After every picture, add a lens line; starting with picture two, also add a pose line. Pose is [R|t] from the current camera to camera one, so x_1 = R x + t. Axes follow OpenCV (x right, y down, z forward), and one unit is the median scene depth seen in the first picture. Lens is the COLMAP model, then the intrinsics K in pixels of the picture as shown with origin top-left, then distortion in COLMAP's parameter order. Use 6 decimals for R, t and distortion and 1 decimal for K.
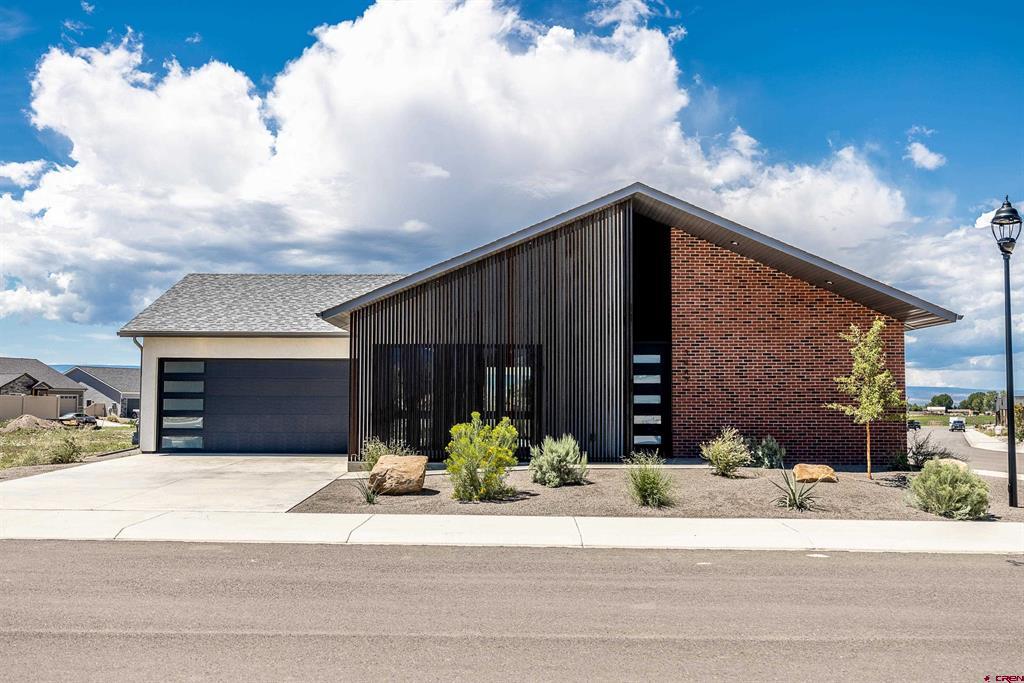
lens RADIAL K [[1006.7, 0, 502.5], [0, 1006.7, 338.7], [0, 0, 1]] dist [-0.021441, 0.000000]
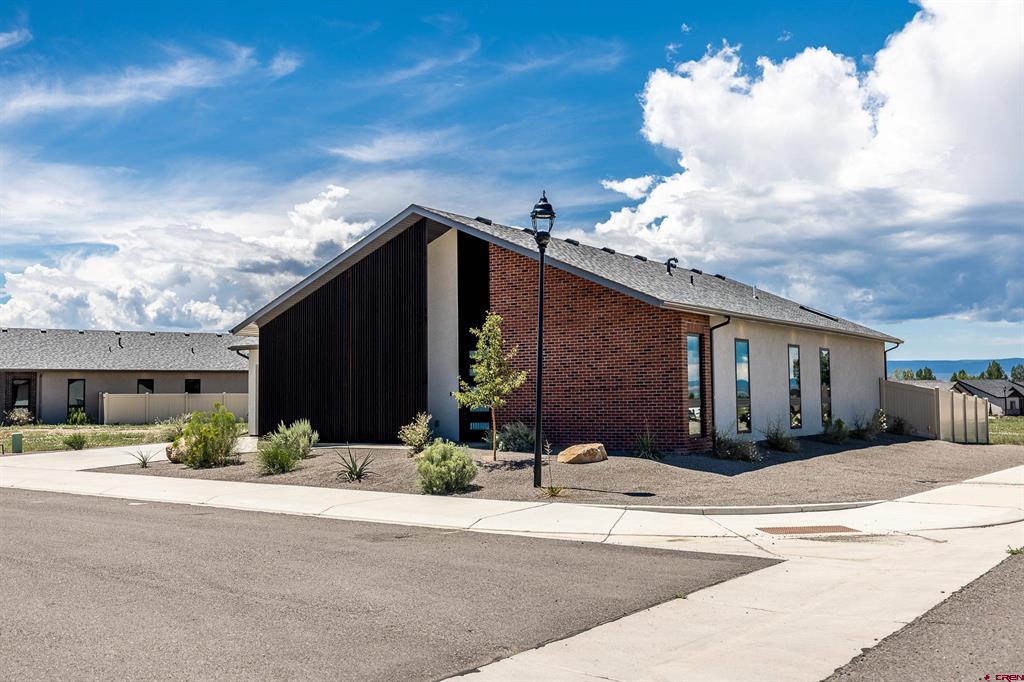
lens RADIAL K [[1006.7, 0, 516.4], [0, 1006.7, 344.7], [0, 0, 1]] dist [-0.021441, 0.000000]
pose [[0.837450, -0.043635, -0.544770, 0.677824], [0.051268, 0.998684, -0.001181, 0.011156], [0.544104, -0.026941, 0.838585, 0.068357]]
